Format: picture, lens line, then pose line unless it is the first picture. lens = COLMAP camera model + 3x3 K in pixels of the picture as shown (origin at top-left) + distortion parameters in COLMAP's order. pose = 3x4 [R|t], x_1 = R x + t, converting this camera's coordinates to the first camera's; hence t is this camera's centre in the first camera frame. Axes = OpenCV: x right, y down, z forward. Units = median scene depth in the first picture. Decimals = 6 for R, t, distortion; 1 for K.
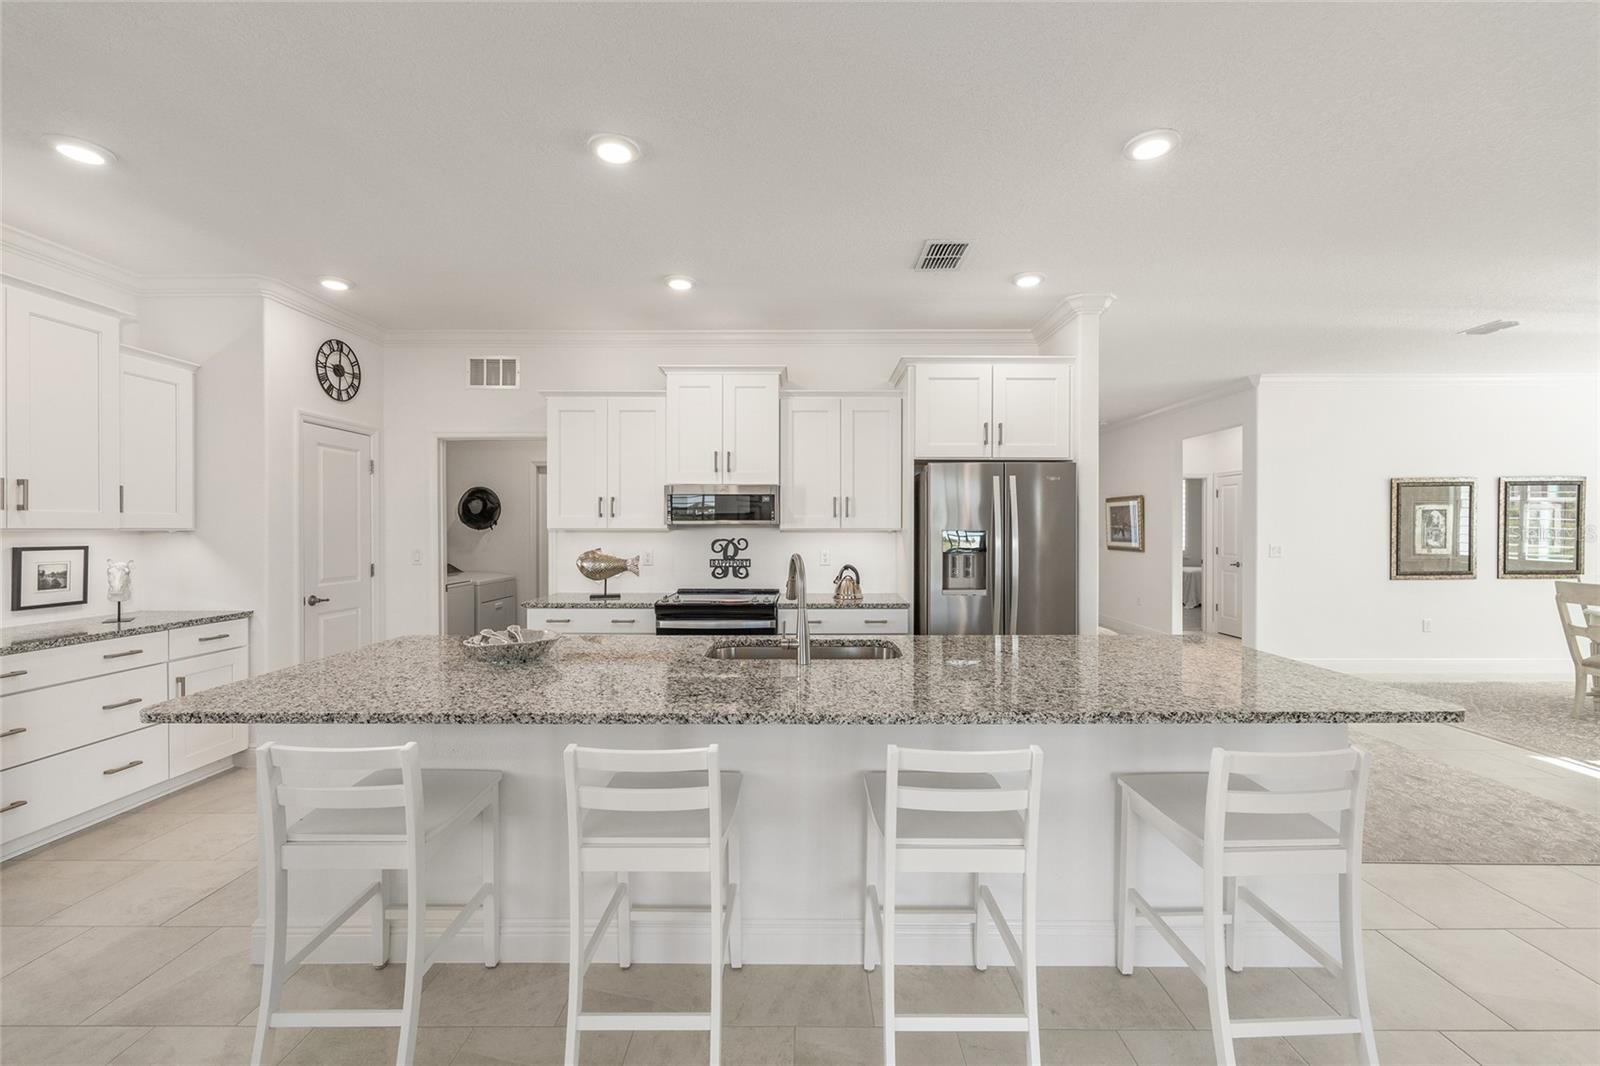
lens RADIAL K [[645.1, 0, 807.5], [0, 645.1, 531.3], [0, 0, 1]] dist [-0.001148, 0.000092]
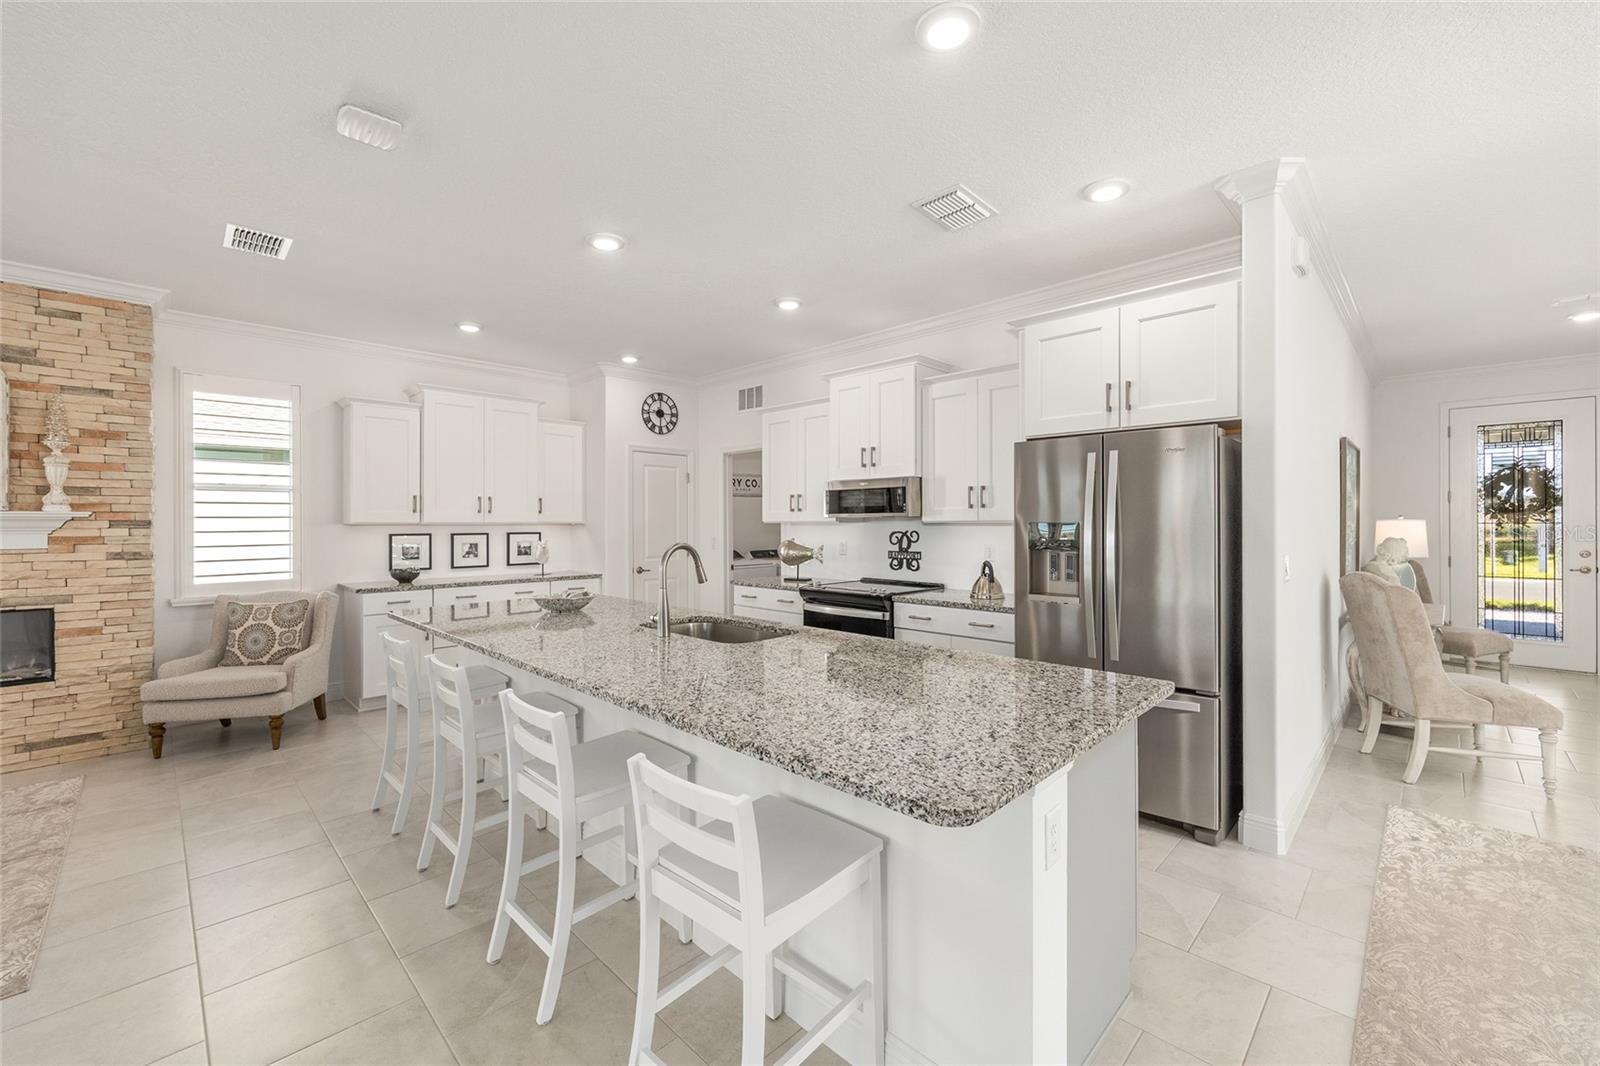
lens RADIAL K [[652.4, 0, 808.4], [0, 652.4, 521.4], [0, 0, 1]] dist [0.000255, 0.000690]
pose [[0.716925, -0.002716, -0.697145, 0.548708], [-0.000257, 0.999991, -0.004160, 0.000439], [0.697150, 0.003161, 0.716918, 0.181273]]
